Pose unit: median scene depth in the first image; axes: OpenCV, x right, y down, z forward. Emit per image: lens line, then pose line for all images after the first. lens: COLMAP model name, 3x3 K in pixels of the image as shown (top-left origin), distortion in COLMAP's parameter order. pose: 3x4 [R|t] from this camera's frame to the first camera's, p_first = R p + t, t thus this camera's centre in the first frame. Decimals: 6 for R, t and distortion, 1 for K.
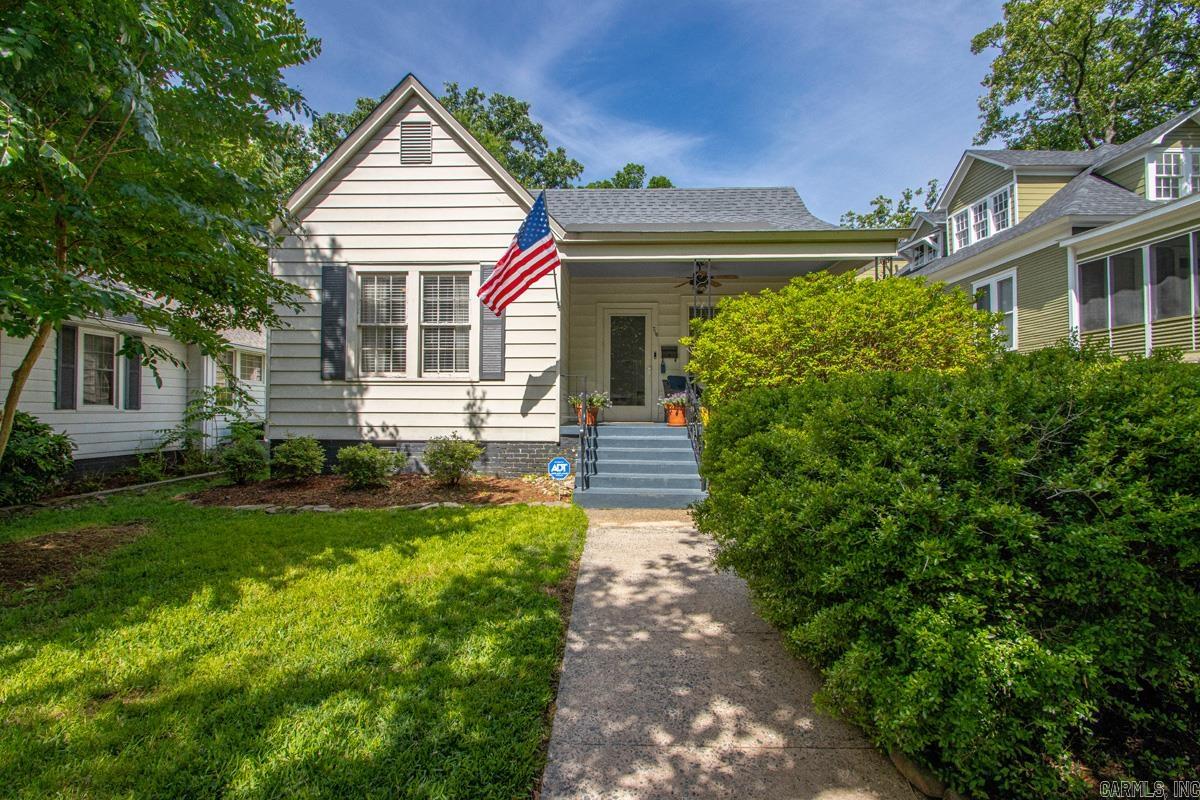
lens RADIAL K [[549.6, 0, 592.1], [0, 549.6, 378.2], [0, 0, 1]] dist [0.010800, -0.015162]
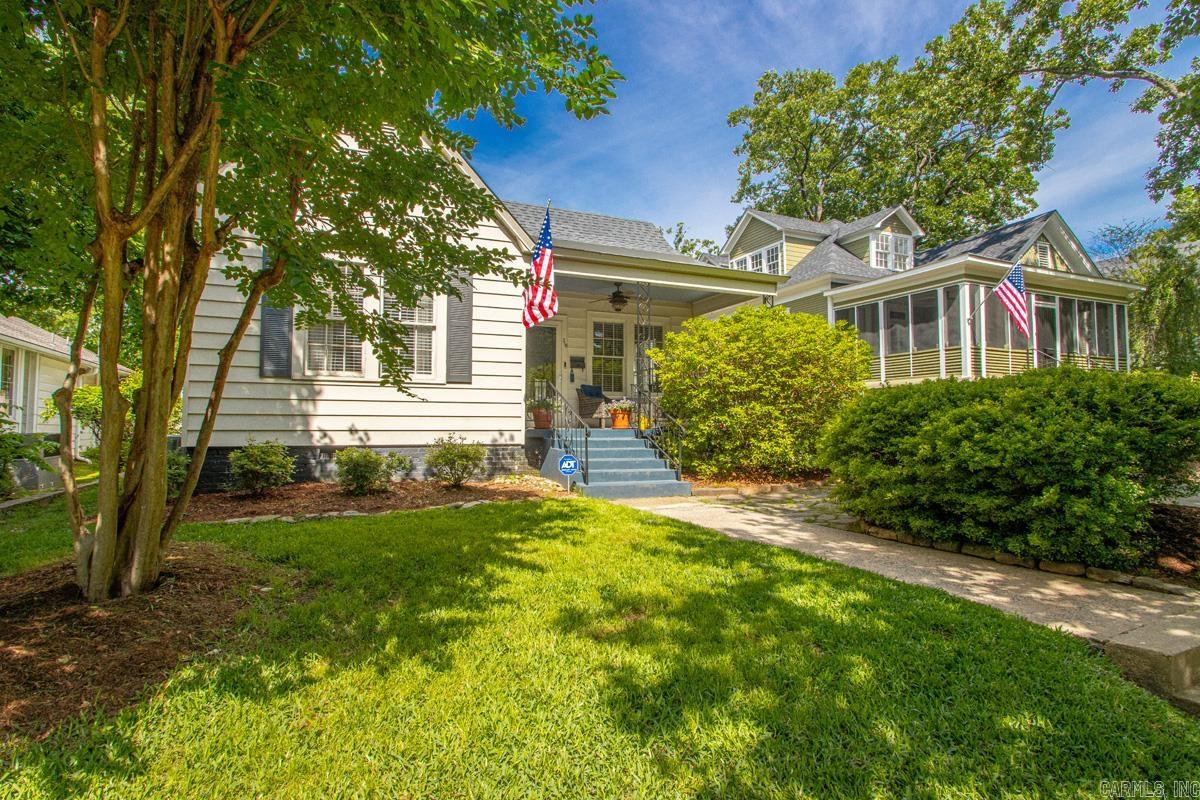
lens RADIAL K [[574.5, 0, 587.0], [0, 574.5, 387.3], [0, 0, 1]] dist [-0.000234, -0.000019]
pose [[0.908915, 0.024762, 0.416244, -0.383731], [-0.020795, 0.999685, -0.014064, 0.019915], [-0.416462, 0.004127, 0.909144, -0.032681]]
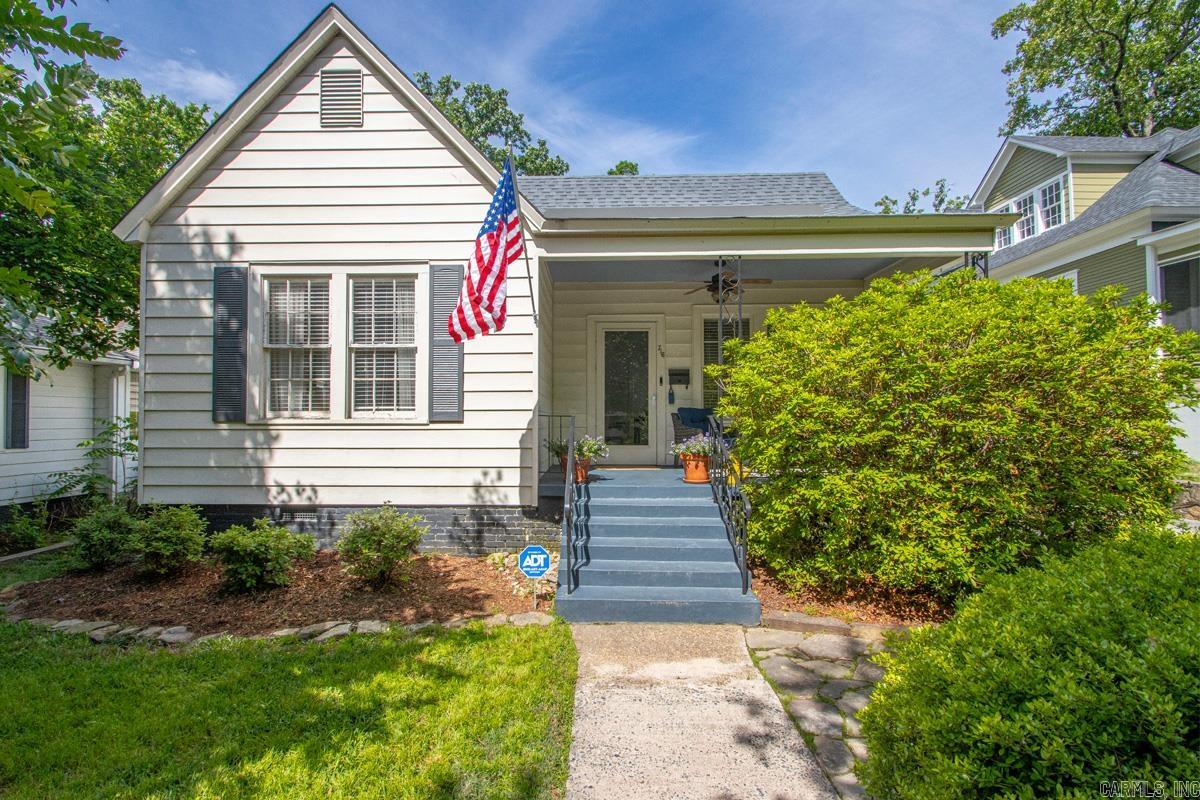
lens RADIAL K [[562.2, 0, 584.5], [0, 562.2, 401.4], [0, 0, 1]] dist [0.011388, -0.015853]
pose [[0.999971, -0.004649, 0.006108, -0.000940], [0.004507, 0.999722, 0.023130, -0.038814], [-0.006214, -0.023102, 0.999714, 0.234570]]
